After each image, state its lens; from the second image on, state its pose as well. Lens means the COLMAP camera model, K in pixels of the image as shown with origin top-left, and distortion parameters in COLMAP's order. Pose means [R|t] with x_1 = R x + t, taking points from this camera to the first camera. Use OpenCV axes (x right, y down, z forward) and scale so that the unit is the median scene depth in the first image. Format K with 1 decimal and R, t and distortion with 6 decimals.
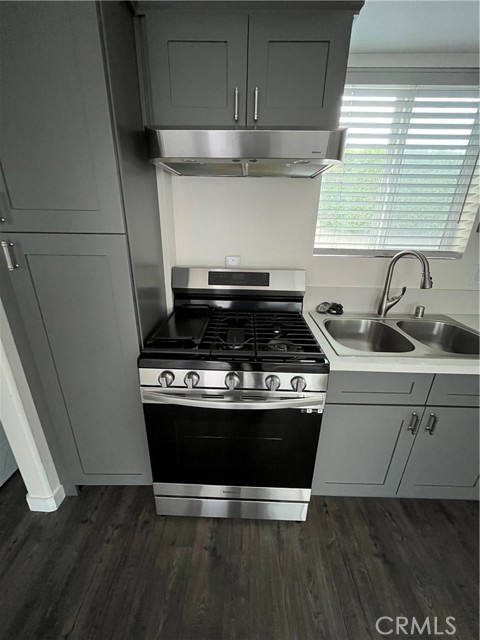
lens RADIAL K [[262.5, 0, 240.0], [0, 262.5, 320.0], [0, 0, 1]] dist [-0.000158, -0.000364]
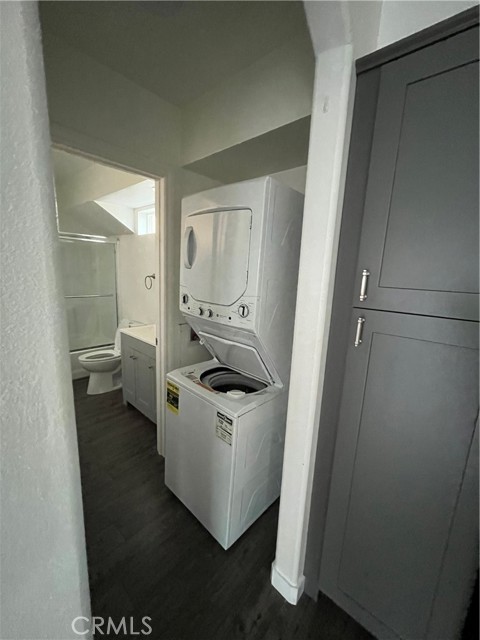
lens RADIAL K [[262.5, 0, 240.0], [0, 262.5, 320.0], [0, 0, 1]] dist [-0.000158, -0.000364]
pose [[0.753867, 0.139628, -0.642019, -0.466068], [-0.259018, 0.961179, -0.095103, -0.064797], [0.603816, 0.237990, 0.760767, -0.001443]]
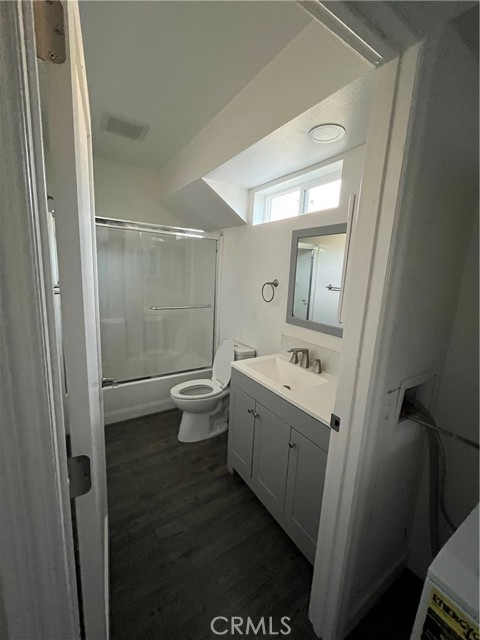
lens RADIAL K [[262.5, 0, 240.0], [0, 262.5, 320.0], [0, 0, 1]] dist [-0.000158, -0.000364]
pose [[0.563650, 0.160989, -0.810174, -1.455716], [-0.322124, 0.946008, -0.036125, -0.126515], [0.760615, 0.281338, 0.585076, 0.197352]]
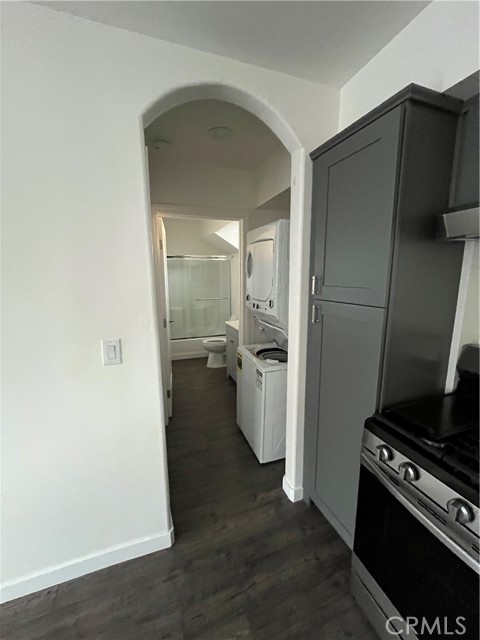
lens RADIAL K [[262.5, 0, 240.0], [0, 262.5, 320.0], [0, 0, 1]] dist [-0.000158, -0.000364]
pose [[0.361864, 0.142950, -0.921206, 0.303611], [-0.311013, 0.950070, 0.025258, -0.089989], [0.878820, 0.277367, 0.388255, 0.020979]]
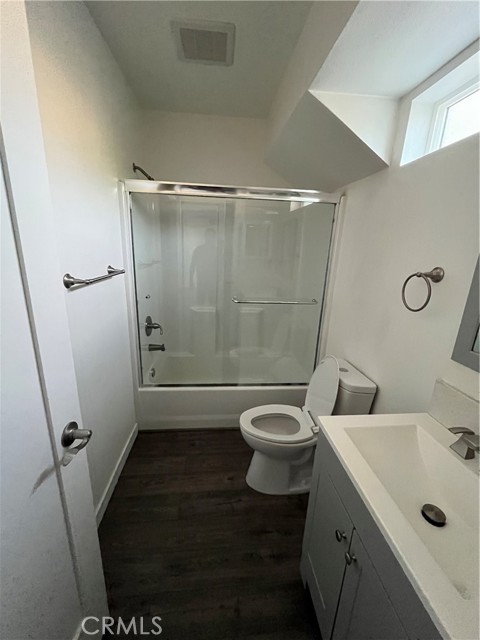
lens RADIAL K [[262.5, 0, 240.0], [0, 262.5, 320.0], [0, 0, 1]] dist [-0.000158, -0.000364]
pose [[0.116843, 0.258602, -0.958891, -1.967916], [-0.375896, 0.905192, 0.198316, -0.286679], [0.919266, 0.337272, 0.202973, 0.595510]]
